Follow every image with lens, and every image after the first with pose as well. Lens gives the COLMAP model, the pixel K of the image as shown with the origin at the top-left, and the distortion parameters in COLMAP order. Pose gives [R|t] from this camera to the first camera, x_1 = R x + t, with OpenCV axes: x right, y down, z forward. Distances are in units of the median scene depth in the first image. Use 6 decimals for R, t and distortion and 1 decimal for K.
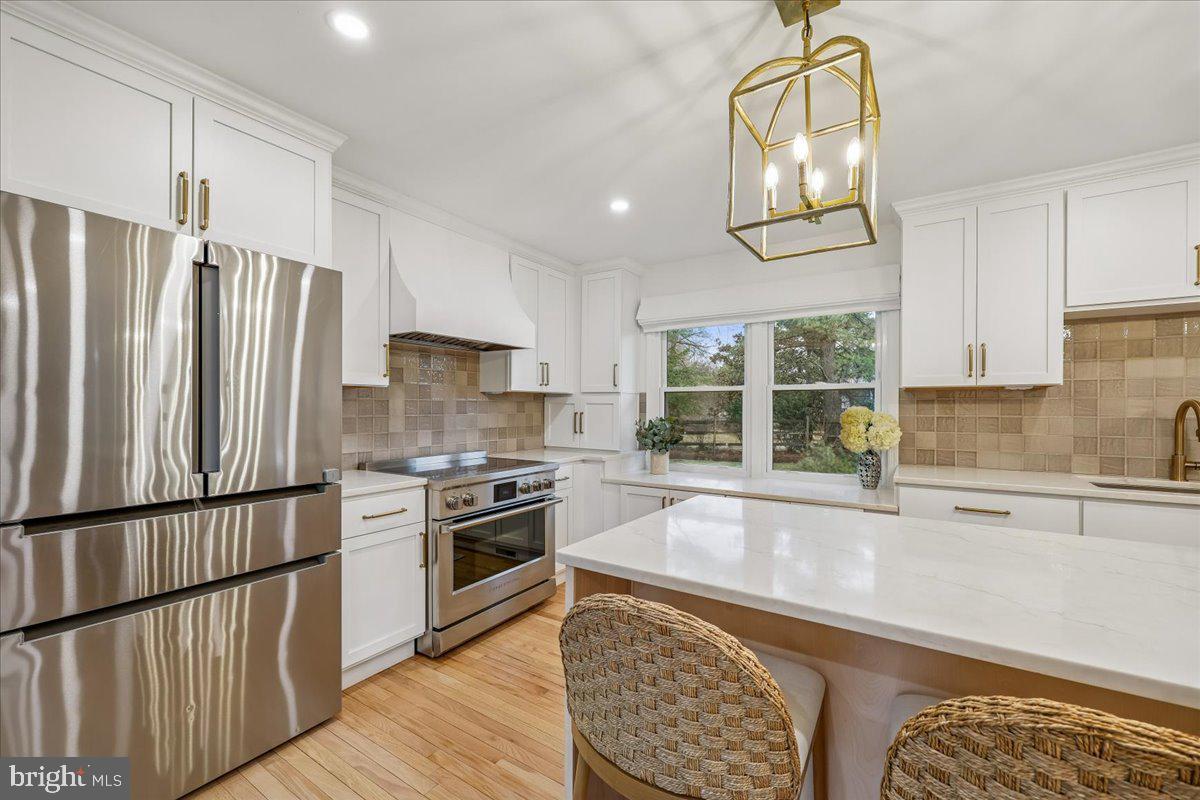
lens RADIAL K [[487.8, 0, 611.0], [0, 487.8, 405.0], [0, 0, 1]] dist [0.001889, -0.000586]
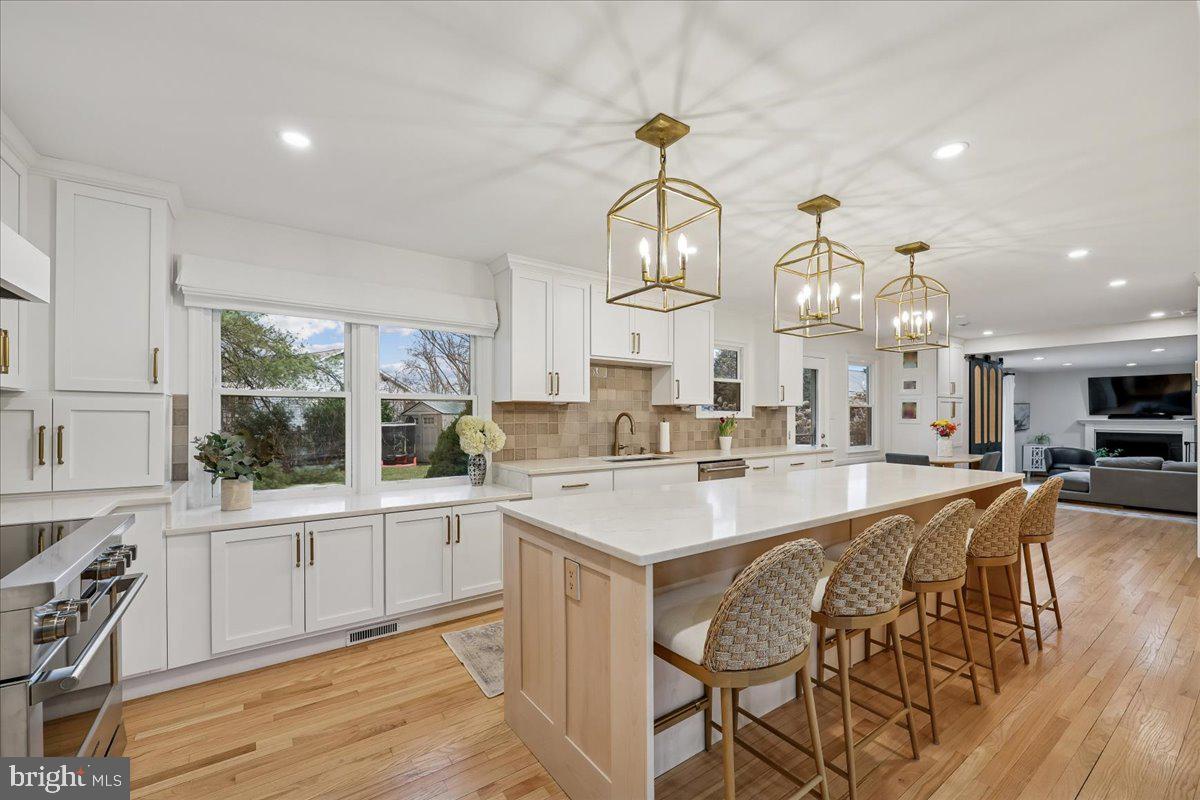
lens RADIAL K [[487.8, 0, 607.5], [0, 487.8, 418.9], [0, 0, 1]] dist [0.001889, -0.000586]
pose [[0.363799, -0.006189, 0.931457, -0.489736], [-0.005116, 0.999950, 0.008642, -0.001991], [-0.931463, -0.007909, 0.363749, 0.299900]]
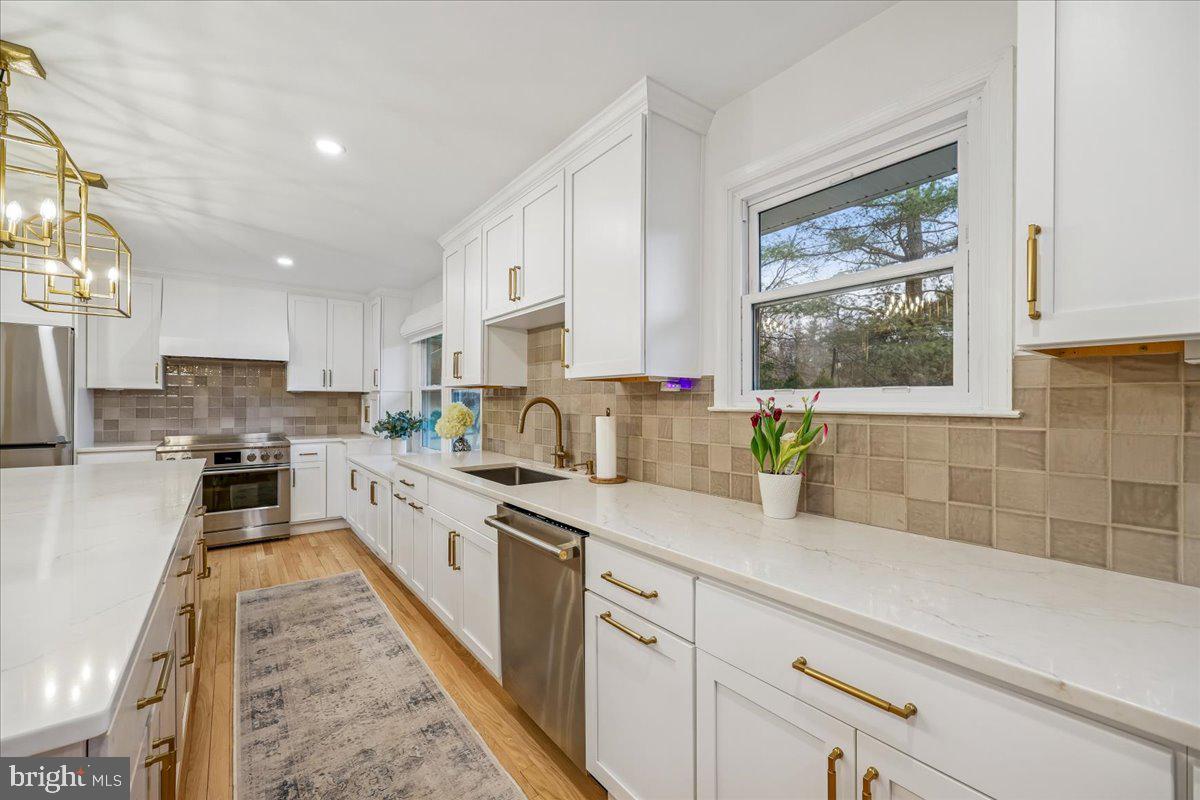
lens RADIAL K [[487.8, 0, 612.7], [0, 487.8, 400.7], [0, 0, 1]] dist [0.001889, -0.000586]
pose [[0.944531, 0.002673, -0.328413, 1.396020], [-0.002791, 0.999996, 0.000110, -0.003198], [0.328412, 0.000813, 0.944534, -0.038699]]
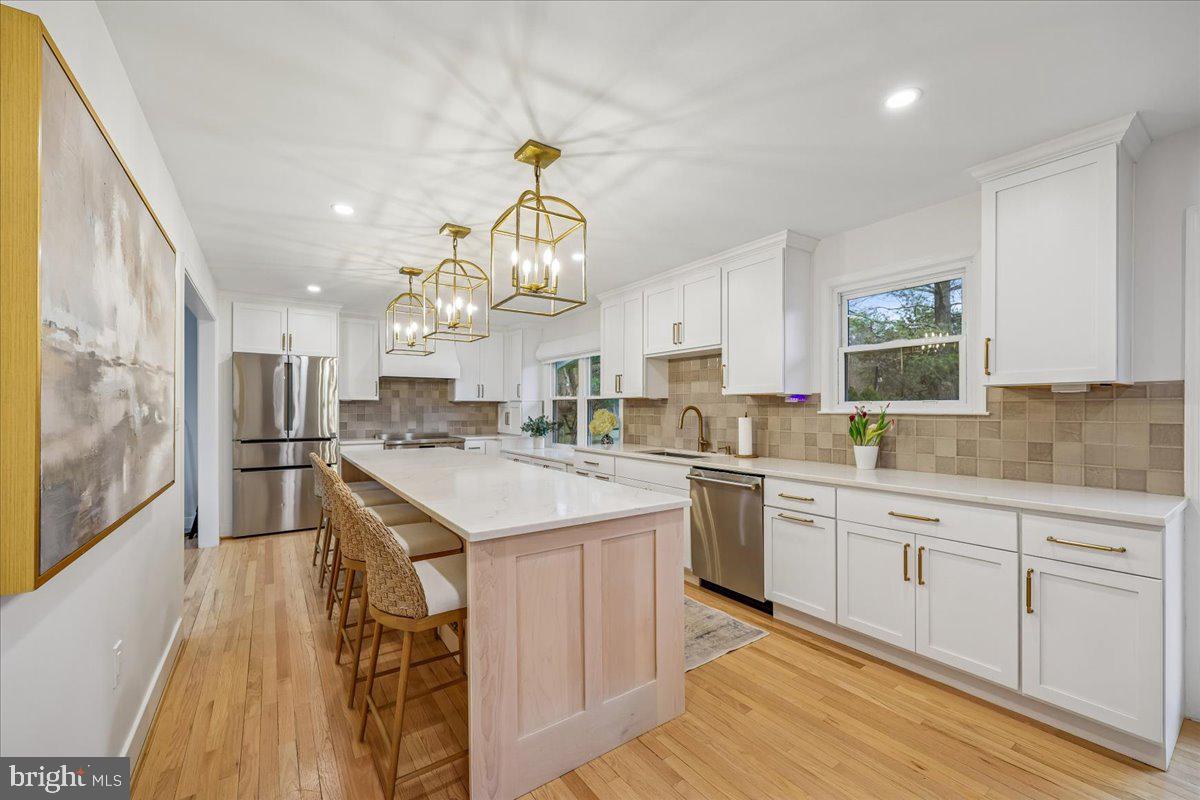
lens RADIAL K [[487.8, 0, 608.4], [0, 487.8, 407.4], [0, 0, 1]] dist [0.001889, -0.000586]
pose [[0.926089, 0.000253, -0.377306, 1.275854], [-0.000206, 1.000000, 0.000164, -0.004285], [0.377306, -0.000074, 0.926089, -0.632530]]
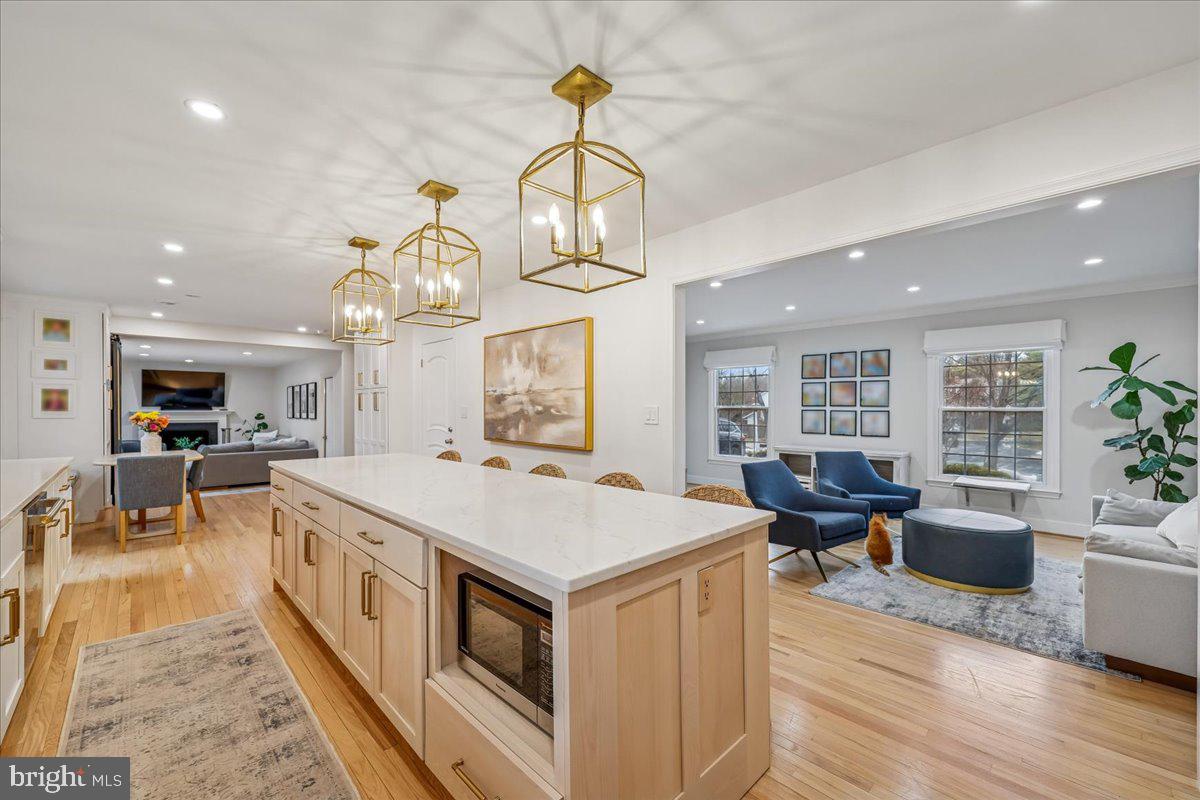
lens RADIAL K [[487.8, 0, 609.0], [0, 487.8, 409.4], [0, 0, 1]] dist [0.001889, -0.000586]
pose [[-0.973788, 0.000224, 0.227456, 0.015975], [0.000473, 0.999999, 0.001041, 0.000851], [-0.227456, 0.001121, -0.973788, 1.080977]]
